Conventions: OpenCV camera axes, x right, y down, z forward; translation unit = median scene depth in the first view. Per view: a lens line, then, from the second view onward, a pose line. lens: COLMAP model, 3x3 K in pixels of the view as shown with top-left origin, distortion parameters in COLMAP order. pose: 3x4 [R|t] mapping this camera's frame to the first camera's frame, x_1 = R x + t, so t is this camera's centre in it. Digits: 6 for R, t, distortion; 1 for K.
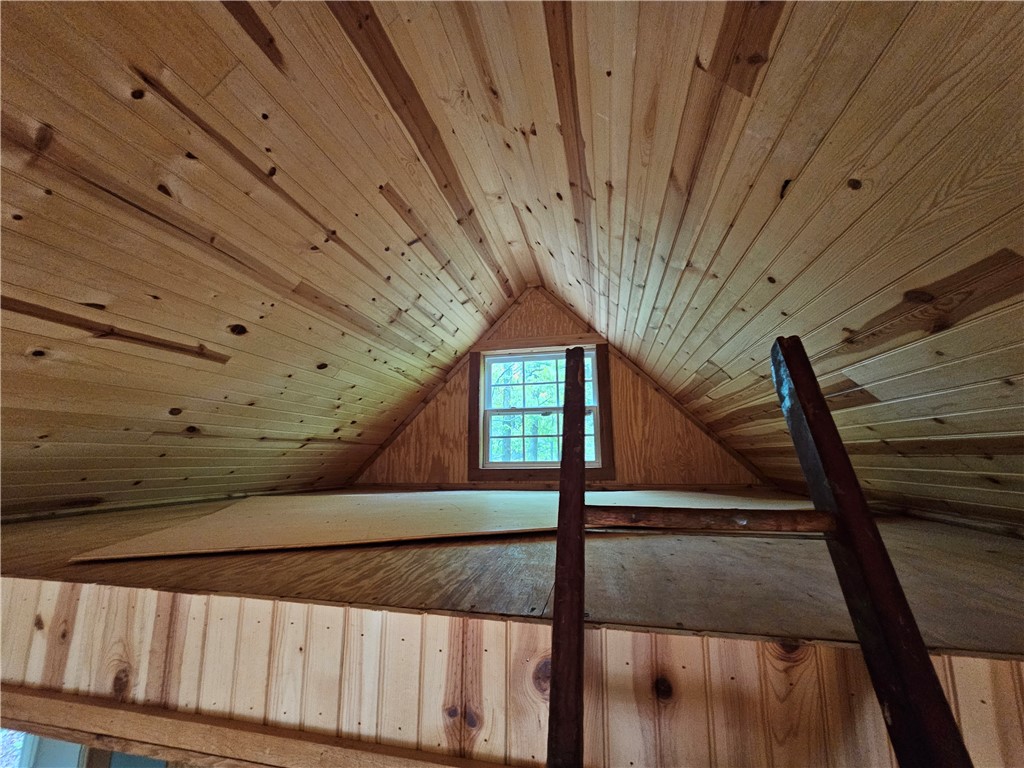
lens RADIAL K [[416.0, 0, 511.3], [0, 416.0, 386.7], [0, 0, 1]] dist [-0.003421, 0.002354]
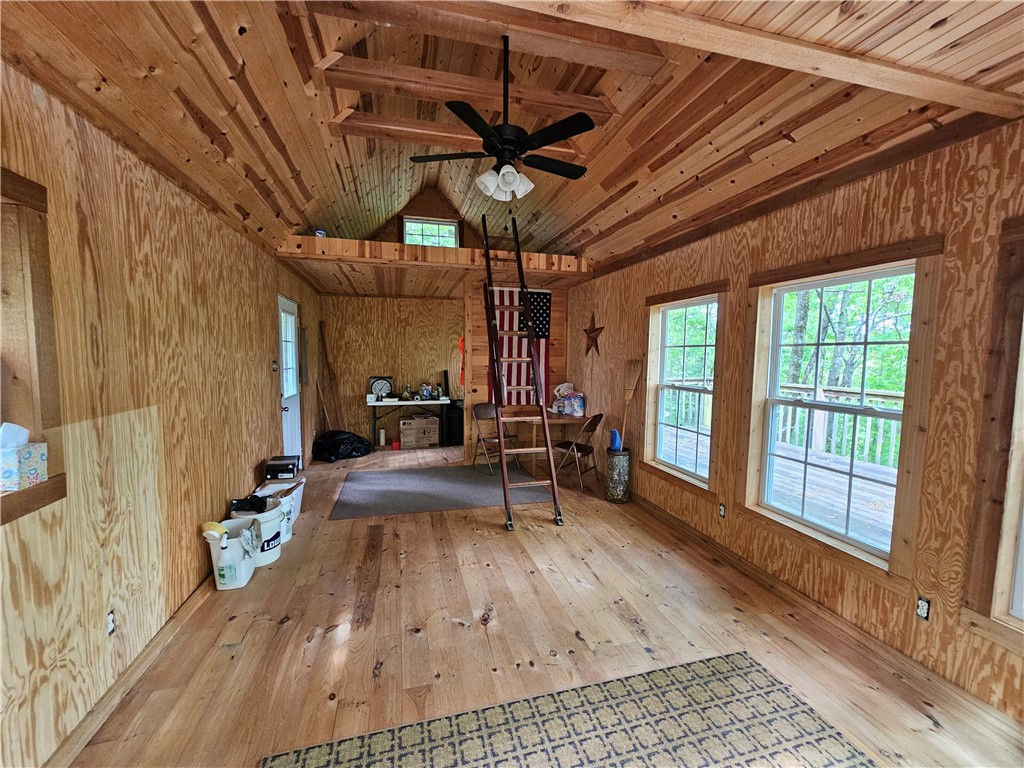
lens RADIAL K [[416.0, 0, 510.9], [0, 416.0, 386.0], [0, 0, 1]] dist [-0.003421, 0.002354]
pose [[0.886469, -0.025179, 0.462102, -0.648661], [-0.087010, 0.971644, 0.219857, 0.267101], [-0.454534, -0.235104, 0.859142, -1.360202]]
